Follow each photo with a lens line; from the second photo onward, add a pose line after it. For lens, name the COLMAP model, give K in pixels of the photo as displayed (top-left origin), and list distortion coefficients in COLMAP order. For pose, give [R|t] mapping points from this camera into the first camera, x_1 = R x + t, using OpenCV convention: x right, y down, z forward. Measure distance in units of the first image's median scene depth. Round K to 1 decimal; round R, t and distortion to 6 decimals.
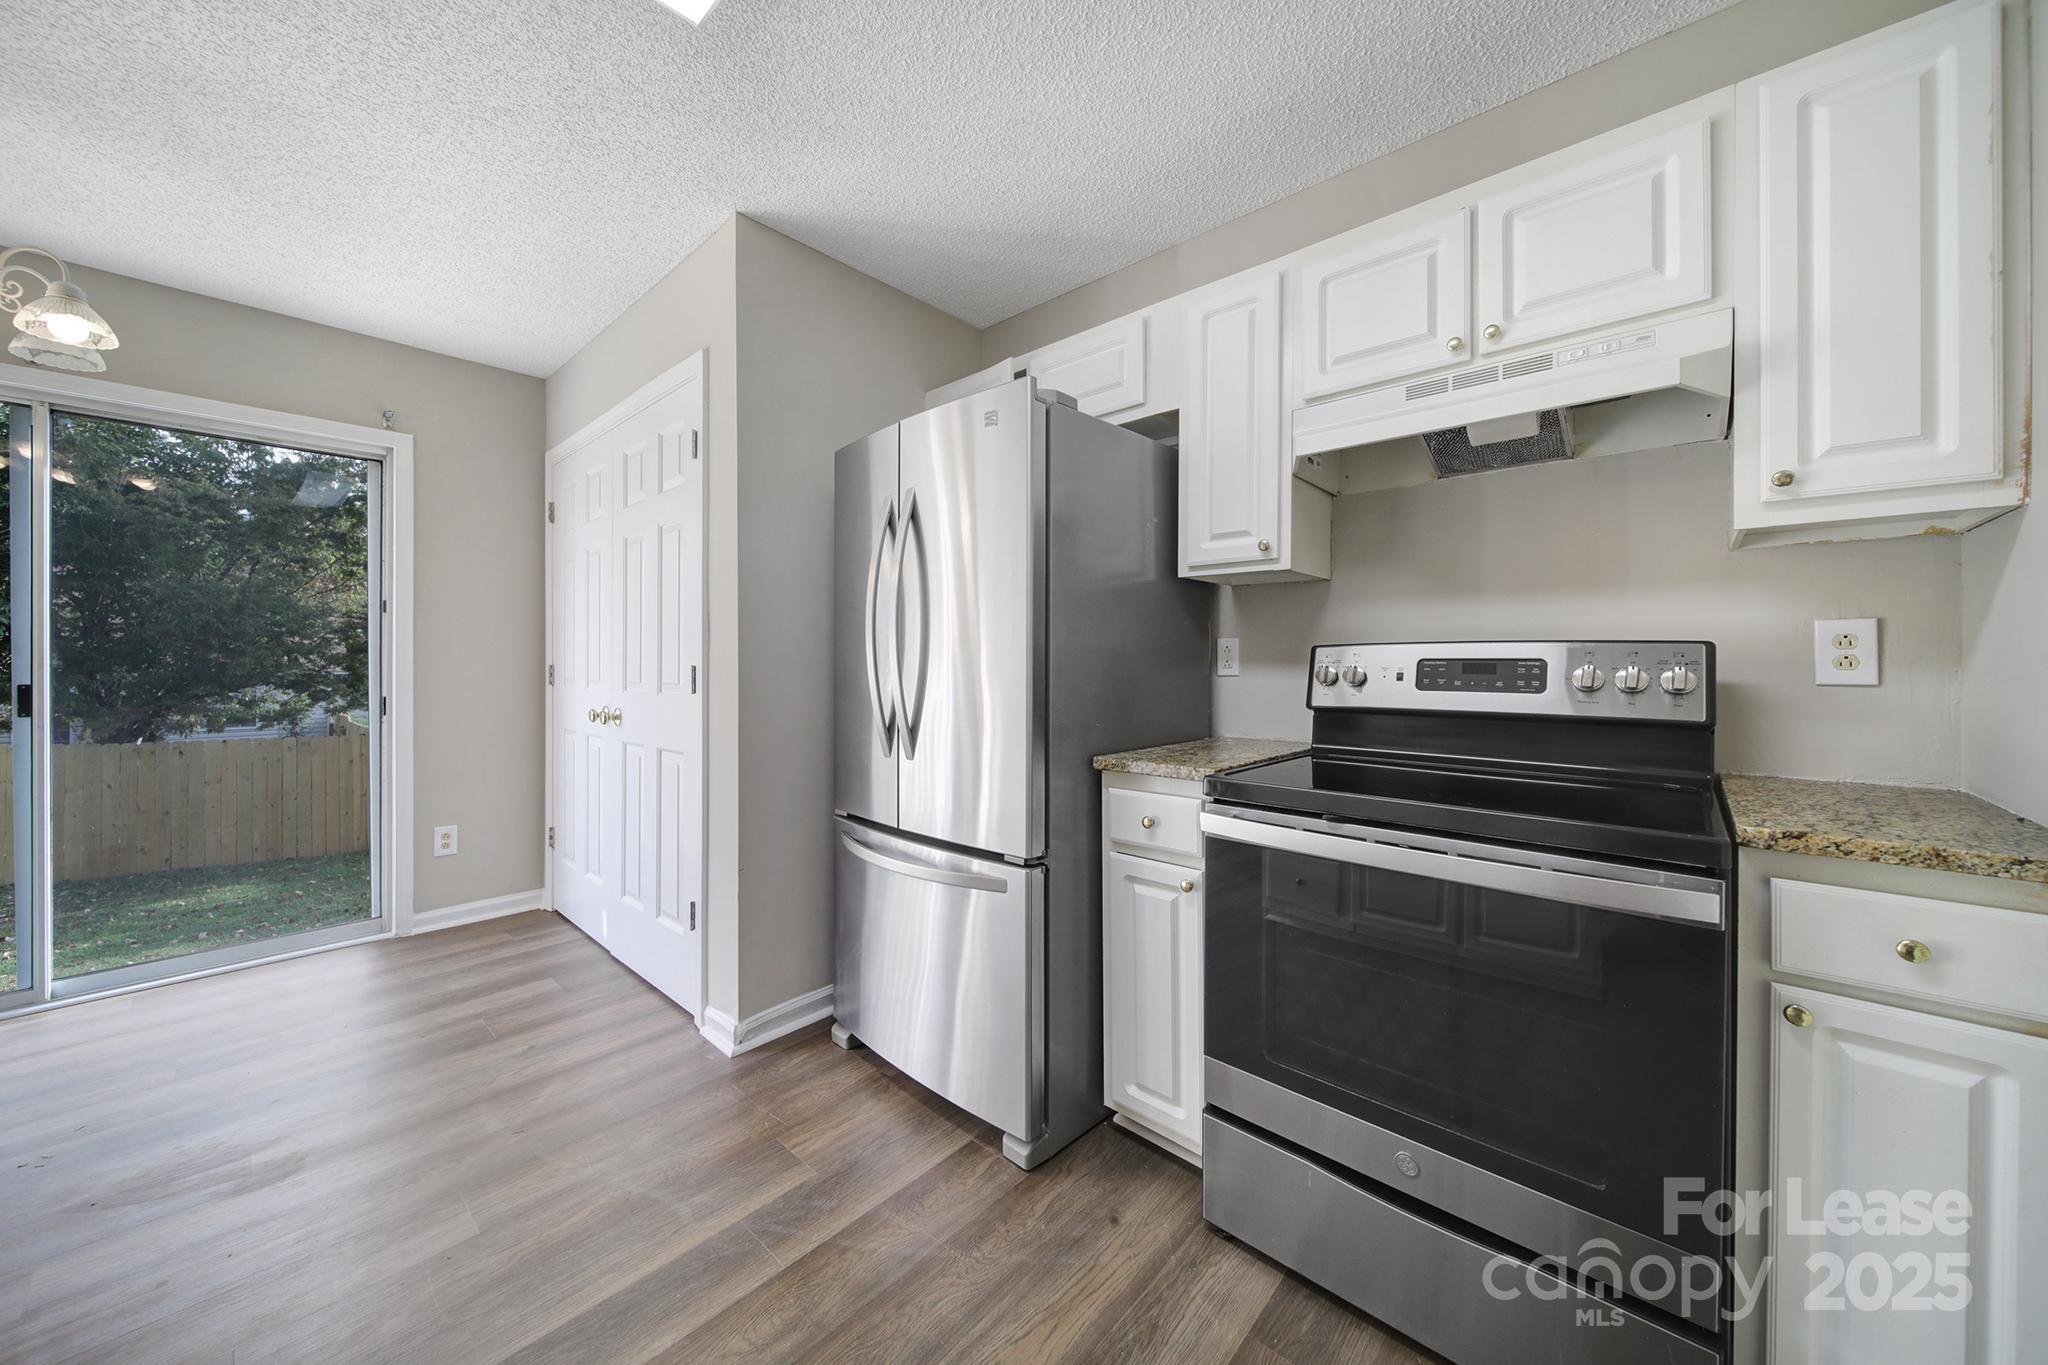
lens RADIAL K [[721.8, 0, 1023.8], [0, 721.8, 667.9], [0, 0, 1]] dist [-0.000647, -0.000099]
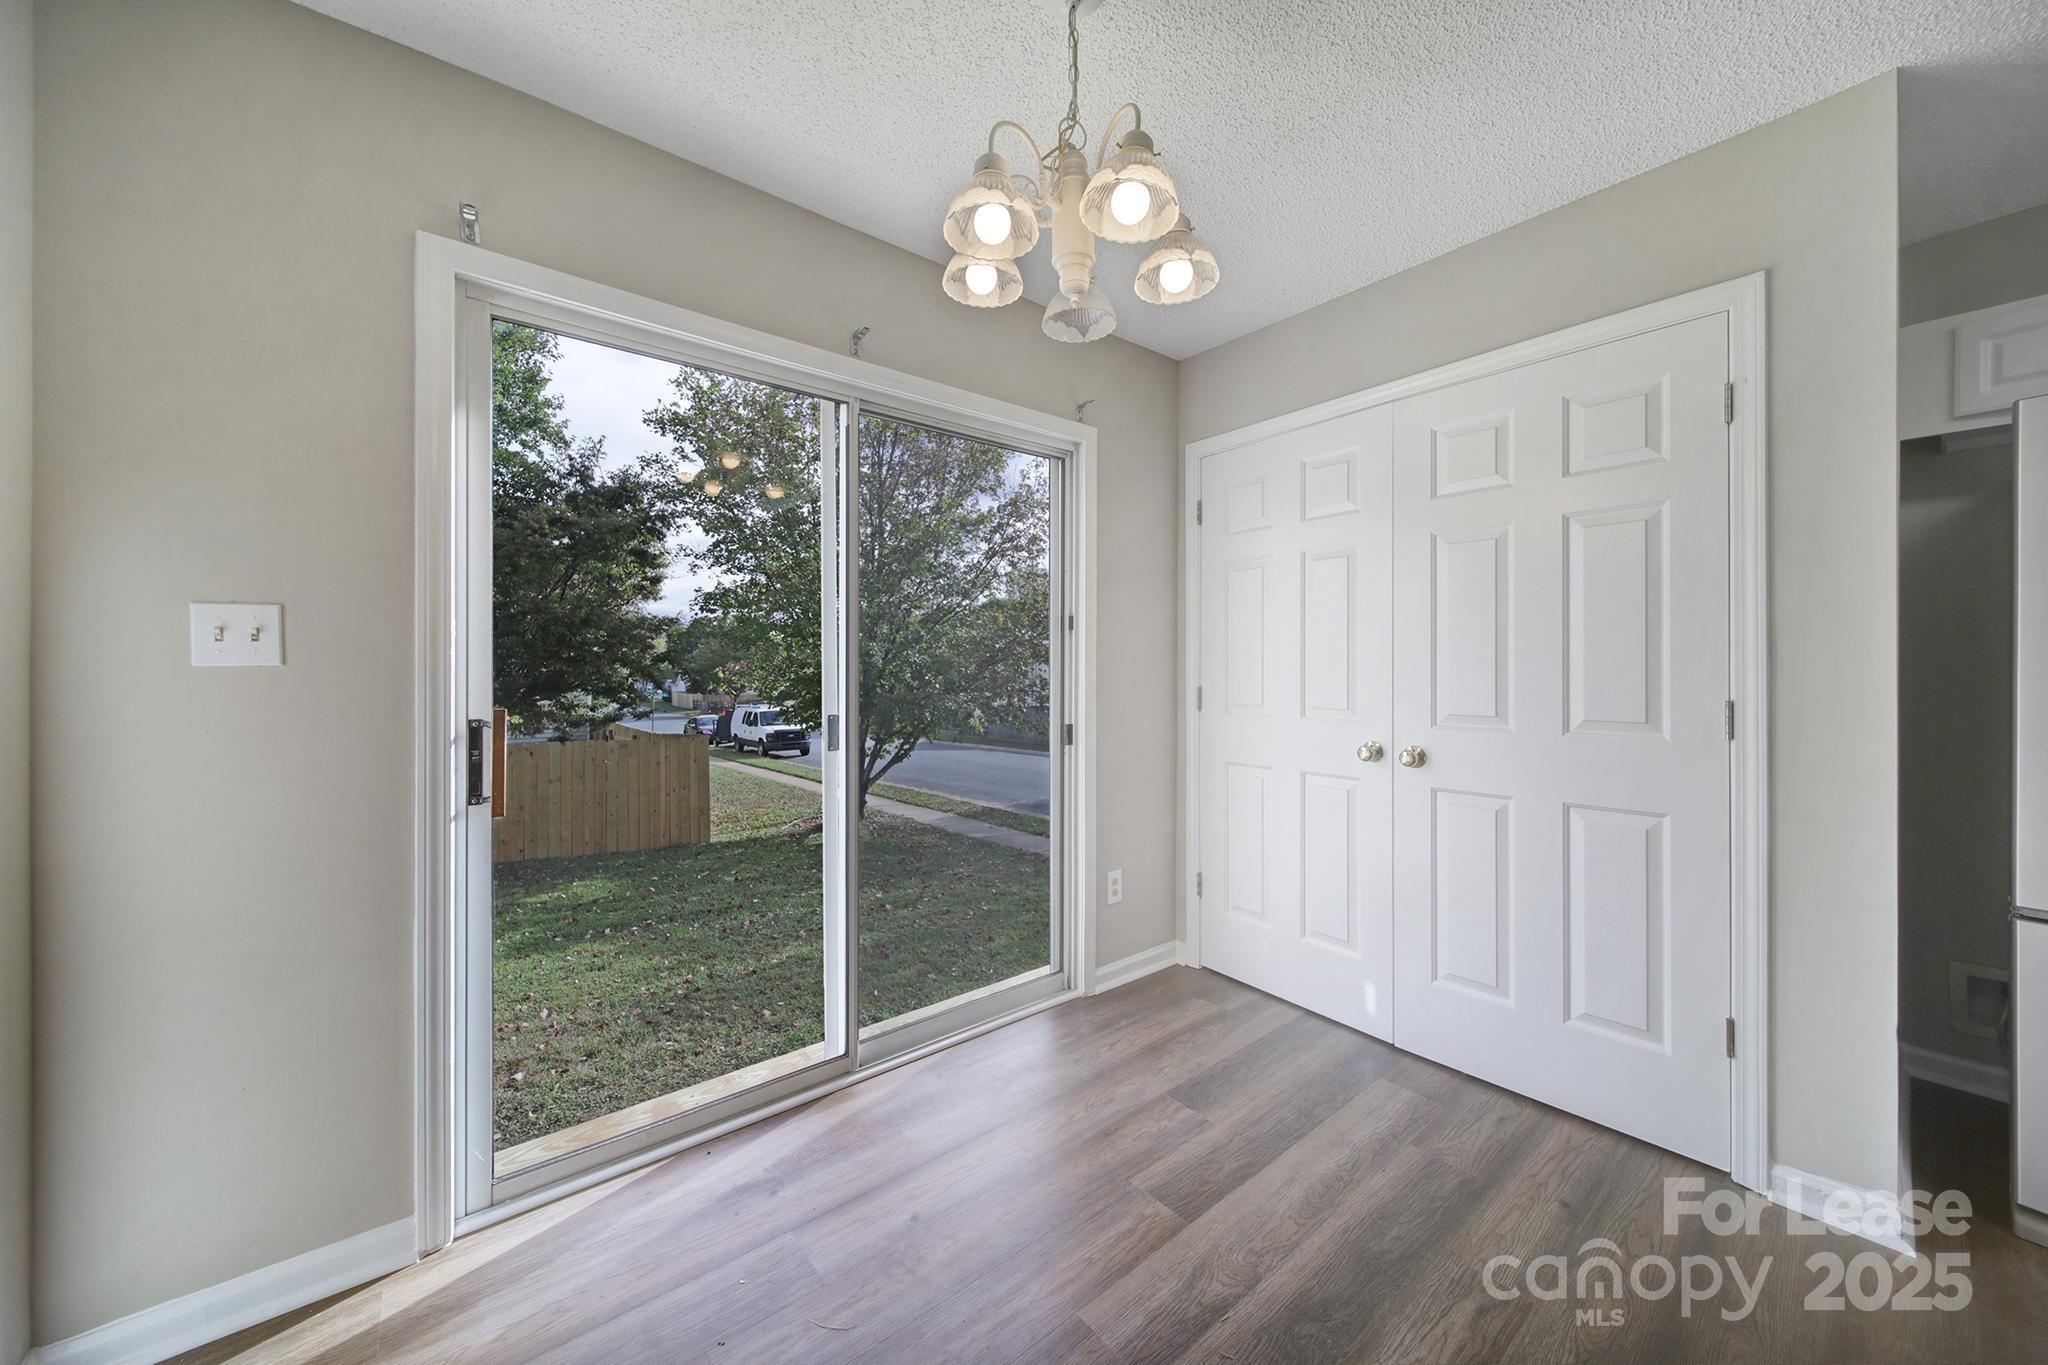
lens RADIAL K [[721.8, 0, 1023.8], [0, 721.8, 667.9], [0, 0, 1]] dist [-0.000647, -0.000099]
pose [[0.987210, -0.000209, -0.159423, -0.800840], [-0.000451, 0.999991, -0.004104, -0.024973], [0.159422, 0.004123, 0.987202, 0.116743]]
